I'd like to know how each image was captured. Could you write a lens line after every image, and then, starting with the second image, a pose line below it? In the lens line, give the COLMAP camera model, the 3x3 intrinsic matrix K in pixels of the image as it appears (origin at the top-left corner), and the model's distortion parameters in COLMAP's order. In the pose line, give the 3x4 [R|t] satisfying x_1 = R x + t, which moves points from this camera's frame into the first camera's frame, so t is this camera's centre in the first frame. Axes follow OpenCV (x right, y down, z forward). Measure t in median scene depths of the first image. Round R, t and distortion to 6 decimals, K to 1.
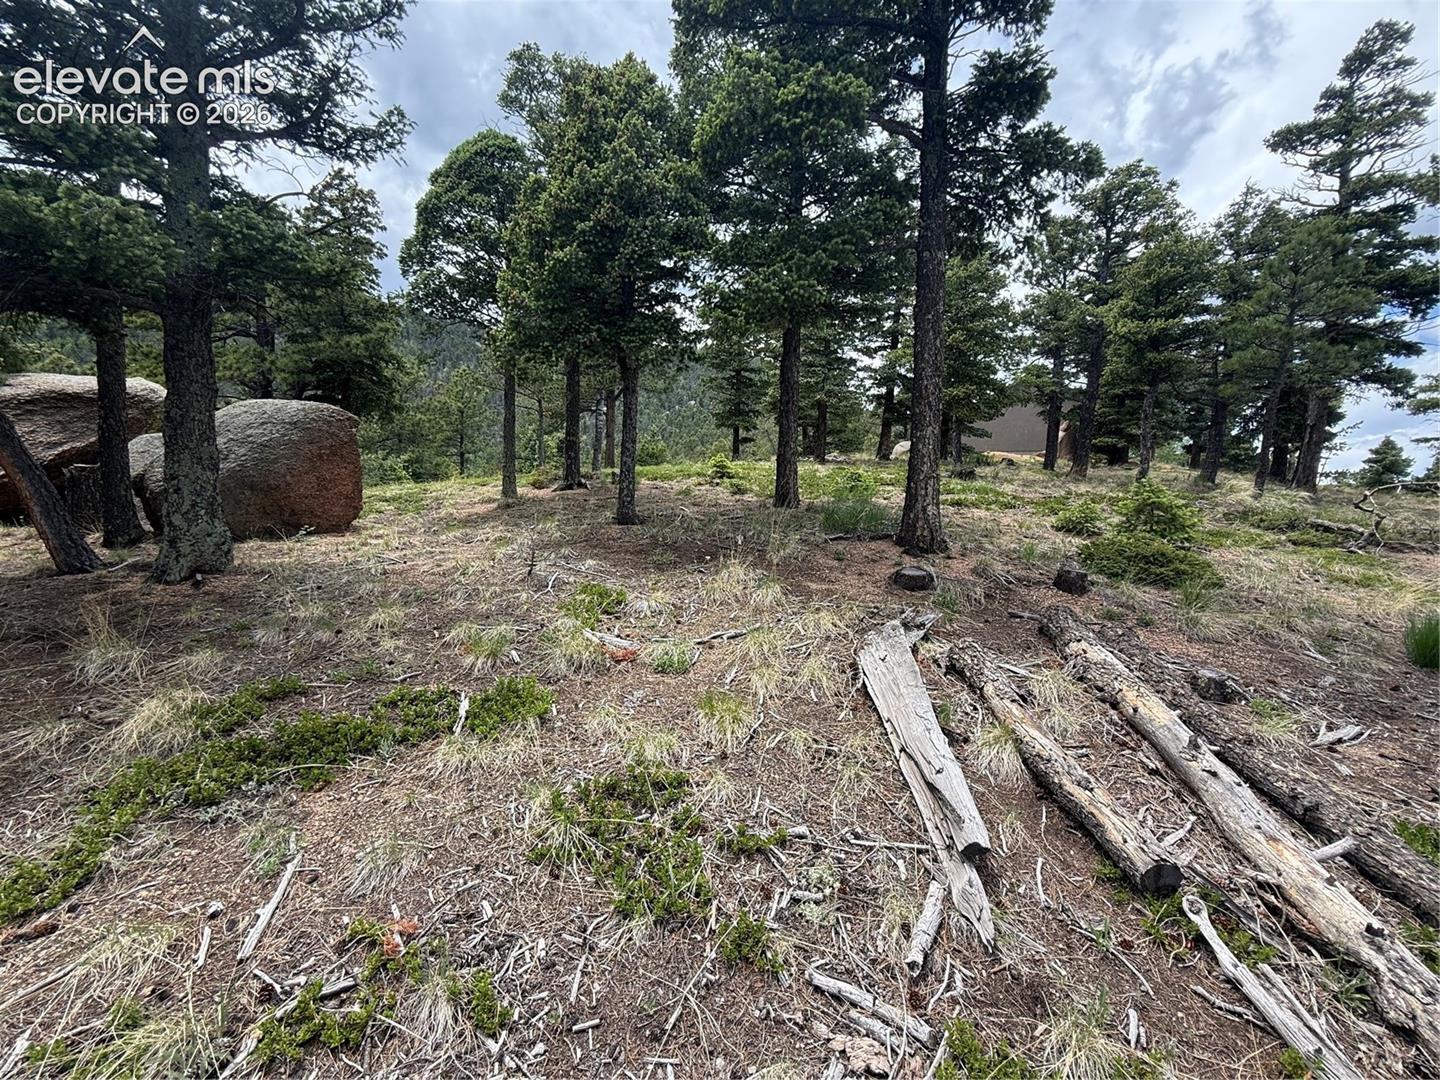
lens RADIAL K [[575.7, 0, 721.7], [0, 575.7, 540.4], [0, 0, 1]] dist [0.000022, -0.000100]
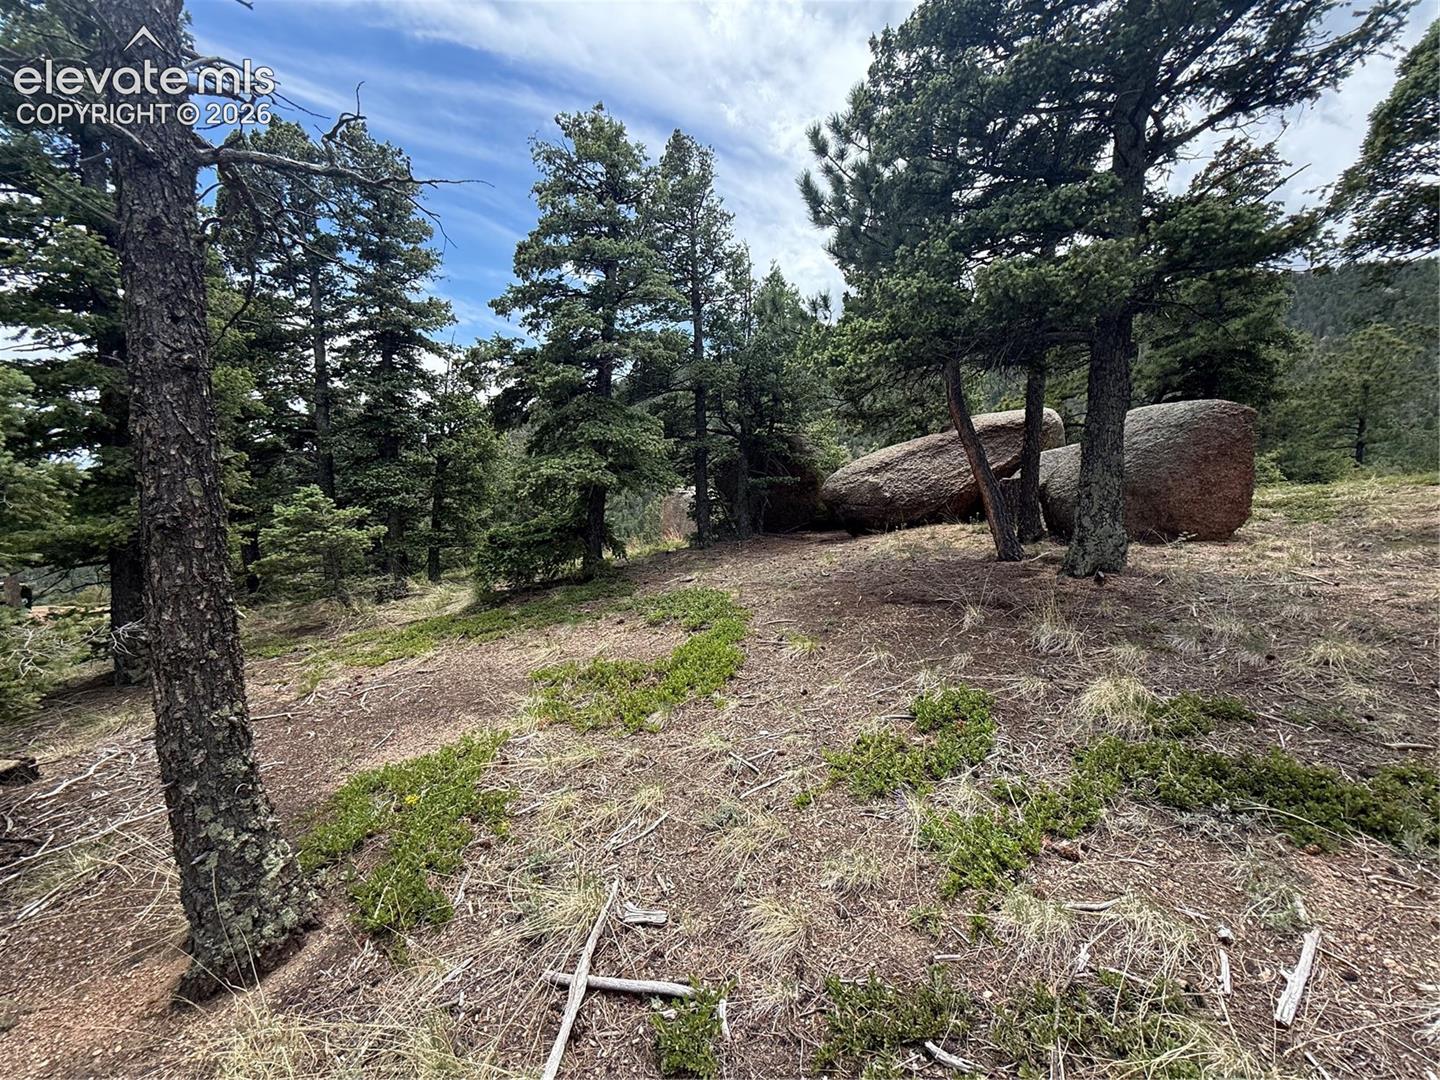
lens RADIAL K [[575.7, 0, 722.6], [0, 575.7, 540.1], [0, 0, 1]] dist [0.000022, -0.000100]
pose [[0.319159, 0.055965, -0.946047, -0.101604], [-0.067901, 0.997040, 0.036074, 0.007950], [0.945266, 0.052724, 0.322014, -0.037236]]
